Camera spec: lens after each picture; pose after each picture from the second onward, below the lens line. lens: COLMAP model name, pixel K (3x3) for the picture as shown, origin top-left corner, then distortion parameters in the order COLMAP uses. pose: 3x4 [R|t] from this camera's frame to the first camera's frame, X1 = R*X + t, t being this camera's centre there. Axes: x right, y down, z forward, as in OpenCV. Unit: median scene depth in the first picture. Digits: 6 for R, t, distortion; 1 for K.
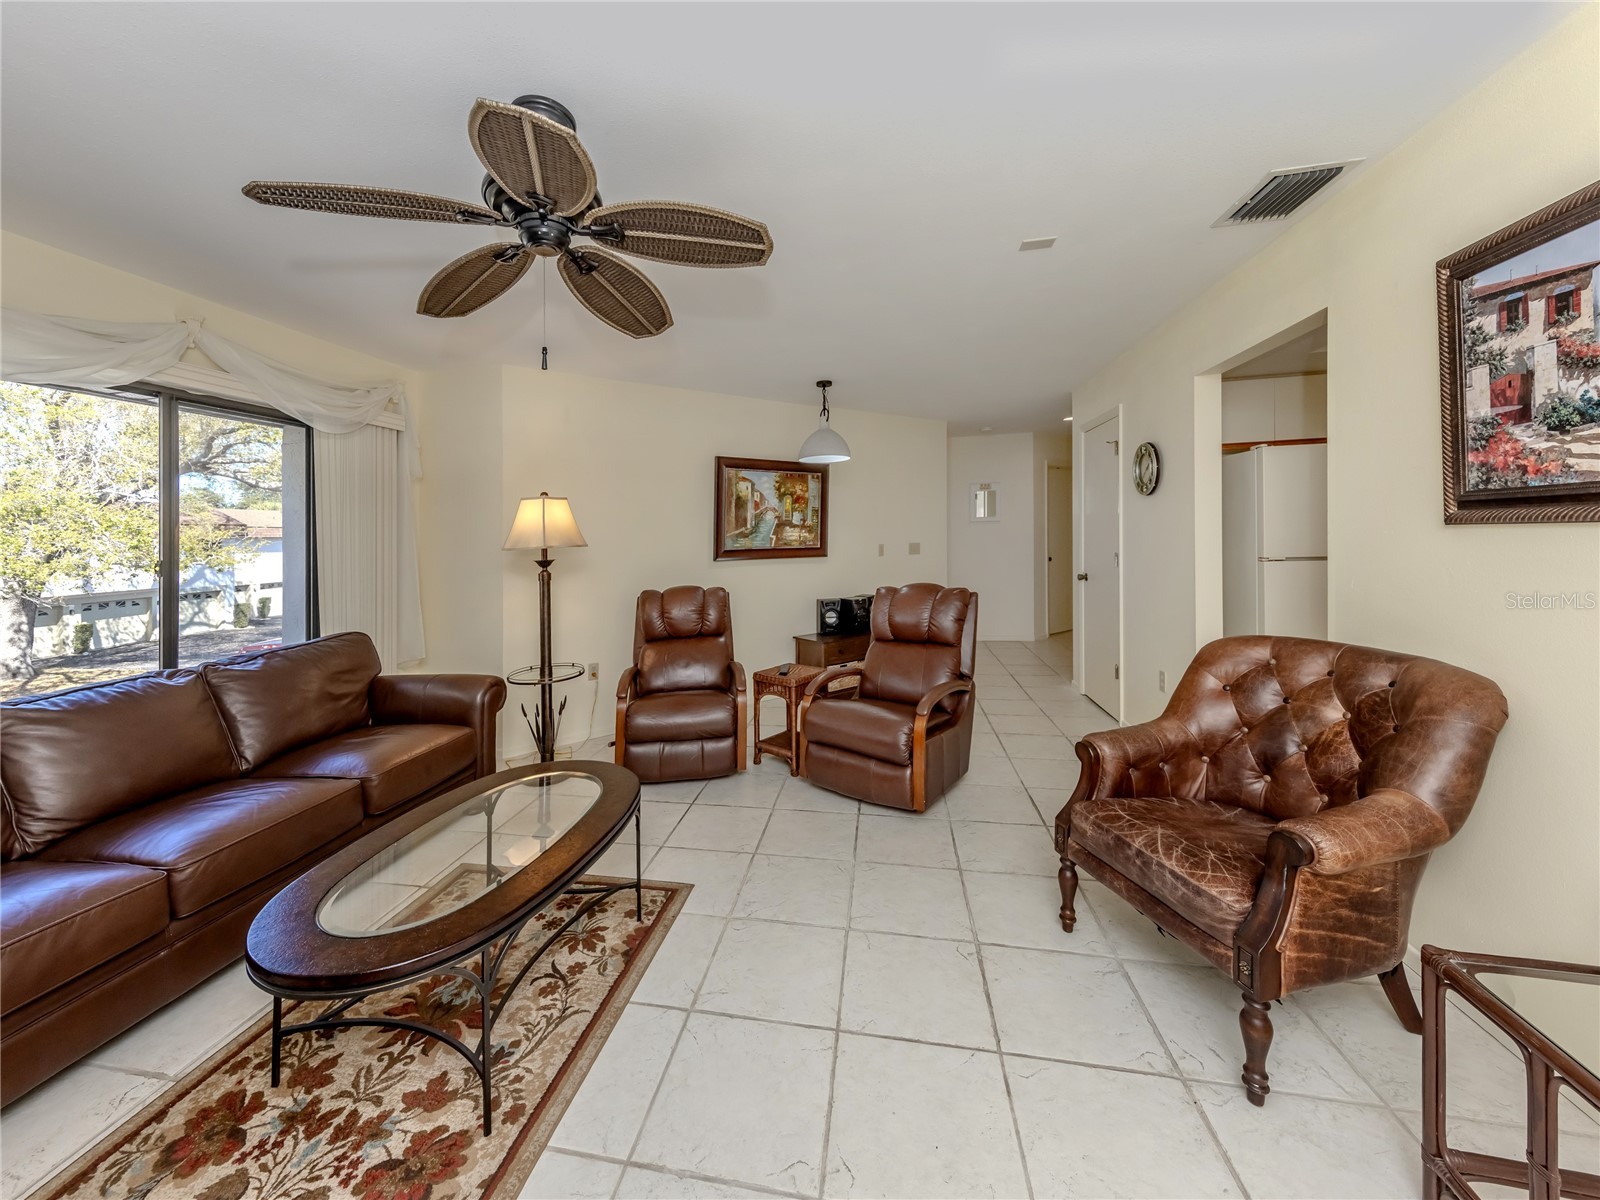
lens RADIAL K [[591.0, 0, 774.1], [0, 591.0, 495.4], [0, 0, 1]] dist [0.009091, -0.000395]
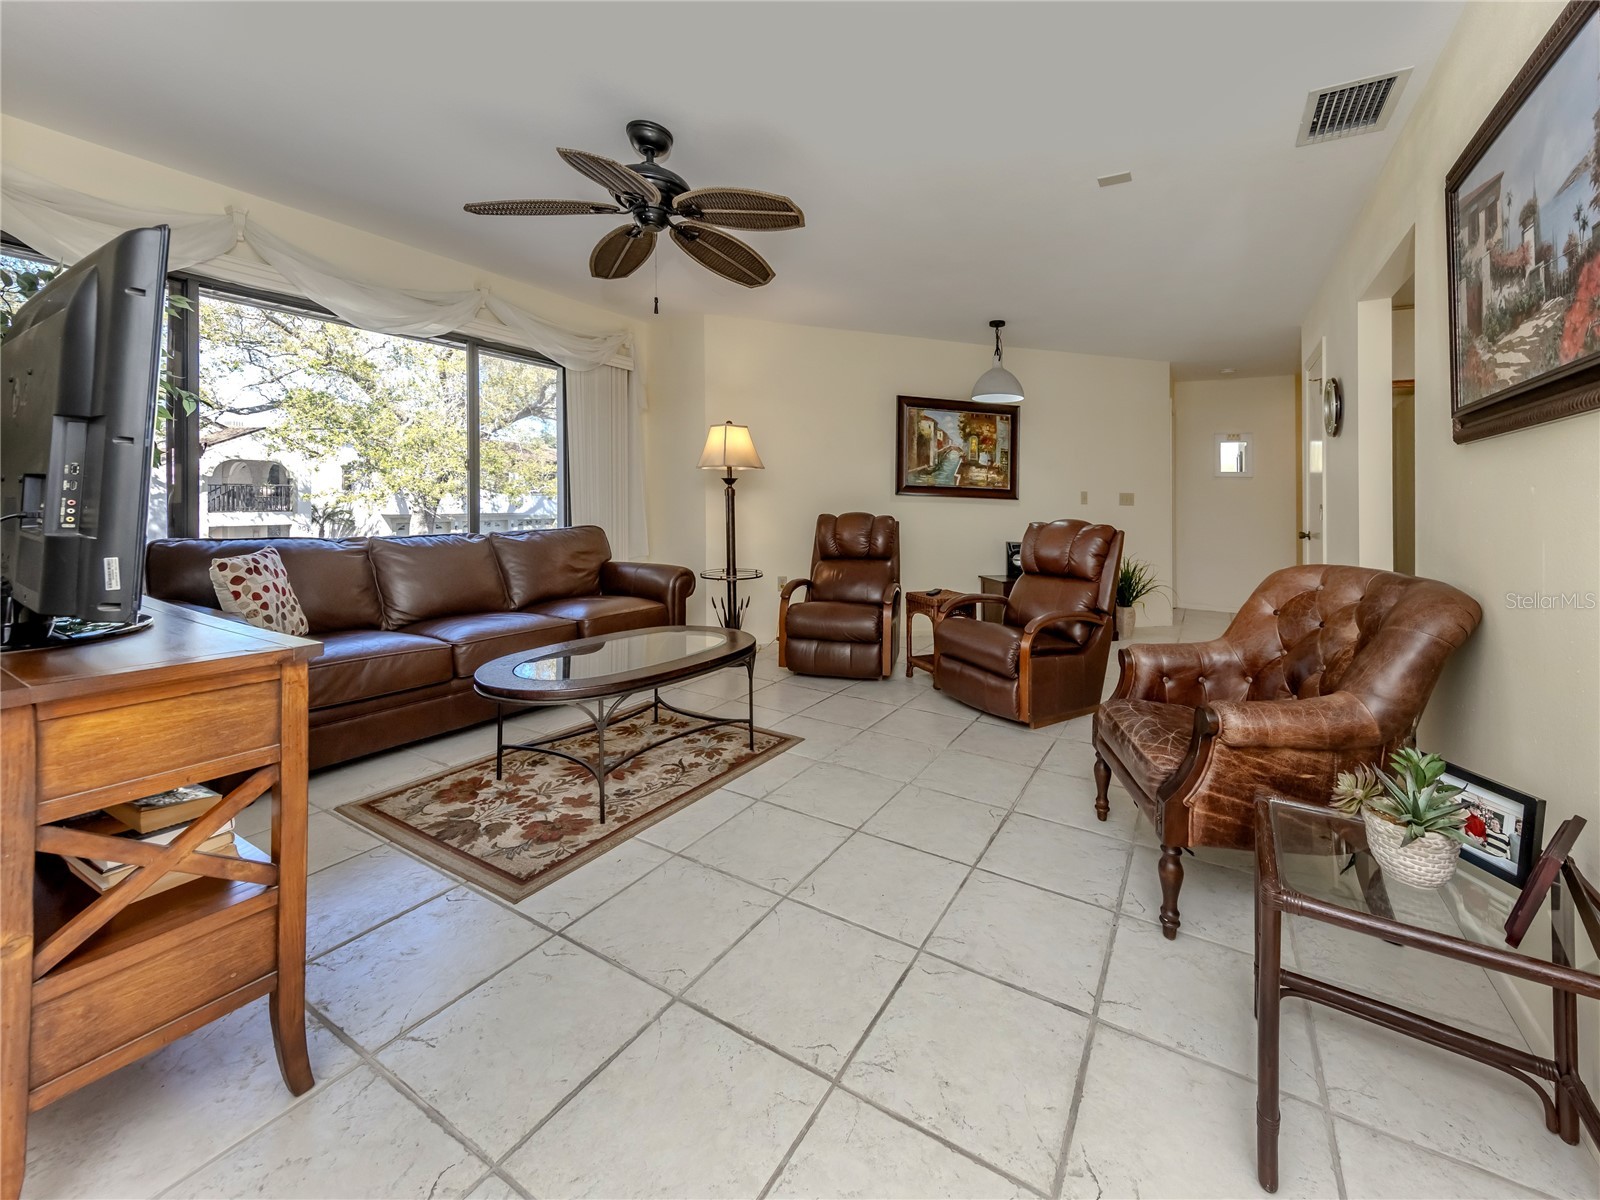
lens RADIAL K [[631.3, 0, 880.0], [0, 631.3, 473.8], [0, 0, 1]] dist [0.016125, 0.000133]
pose [[0.958768, 0.039154, -0.281479, 0.356244], [-0.029910, 0.998865, 0.037061, 0.059655], [0.282611, -0.027114, 0.958851, -0.187262]]
